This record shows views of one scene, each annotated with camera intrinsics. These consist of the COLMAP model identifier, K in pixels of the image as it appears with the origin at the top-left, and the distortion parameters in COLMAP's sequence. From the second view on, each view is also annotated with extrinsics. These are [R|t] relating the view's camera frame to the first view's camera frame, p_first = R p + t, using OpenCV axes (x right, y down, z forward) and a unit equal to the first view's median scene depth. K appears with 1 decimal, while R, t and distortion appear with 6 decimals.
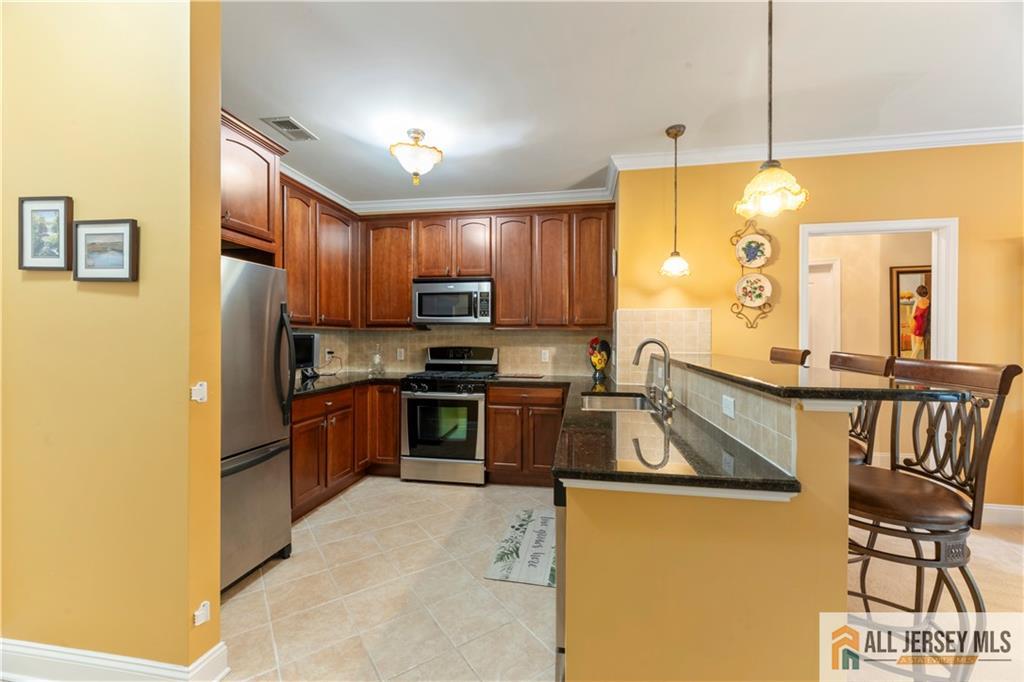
lens RADIAL K [[411.3, 0, 513.1], [0, 411.3, 337.8], [0, 0, 1]] dist [0.001132, 0.000048]
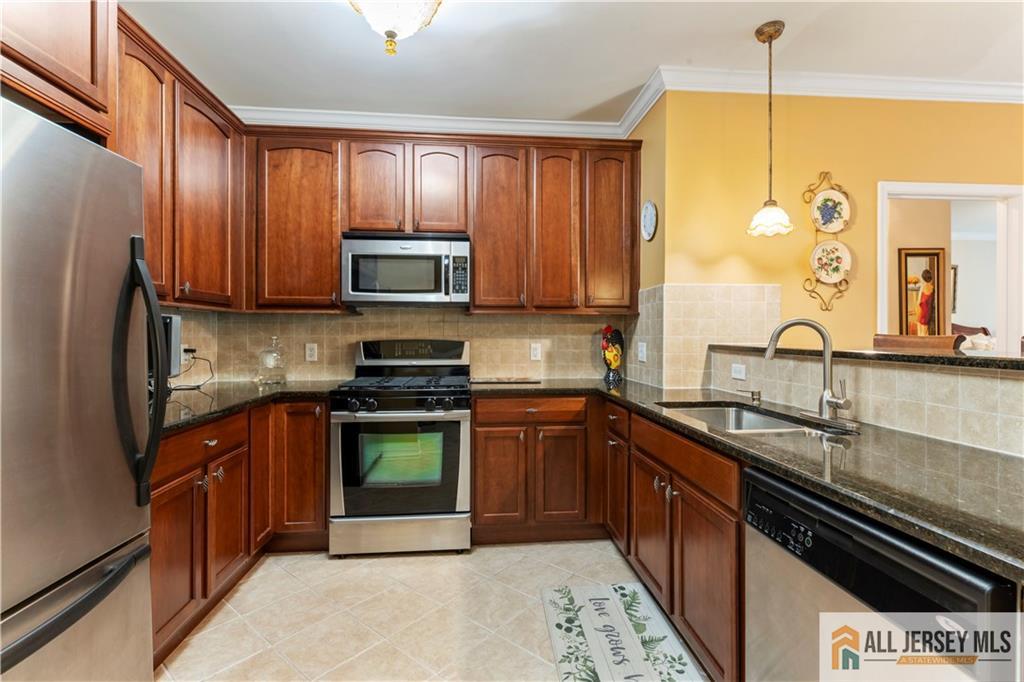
lens RADIAL K [[468.0, 0, 513.2], [0, 468.0, 332.1], [0, 0, 1]] dist [-0.000887, -0.000140]
pose [[0.966095, -0.002313, 0.258175, -0.185230], [0.004095, 0.999971, -0.006366, 0.016784], [-0.258153, 0.007207, 0.966077, 0.251811]]
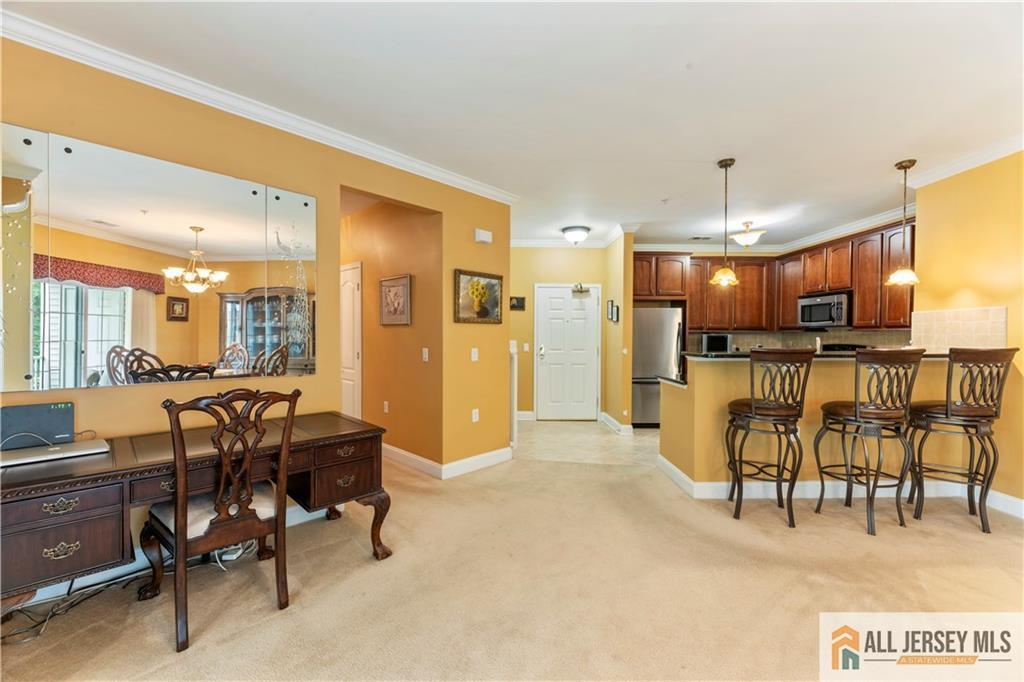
lens RADIAL K [[445.0, 0, 512.0], [0, 445.0, 341.0], [0, 0, 1]] dist [0.000477, -0.000022]
pose [[0.254691, 0.006489, -0.967001, 1.045079], [-0.000710, 0.999978, 0.006524, 0.003792], [0.967022, -0.000975, 0.254690, -0.373210]]
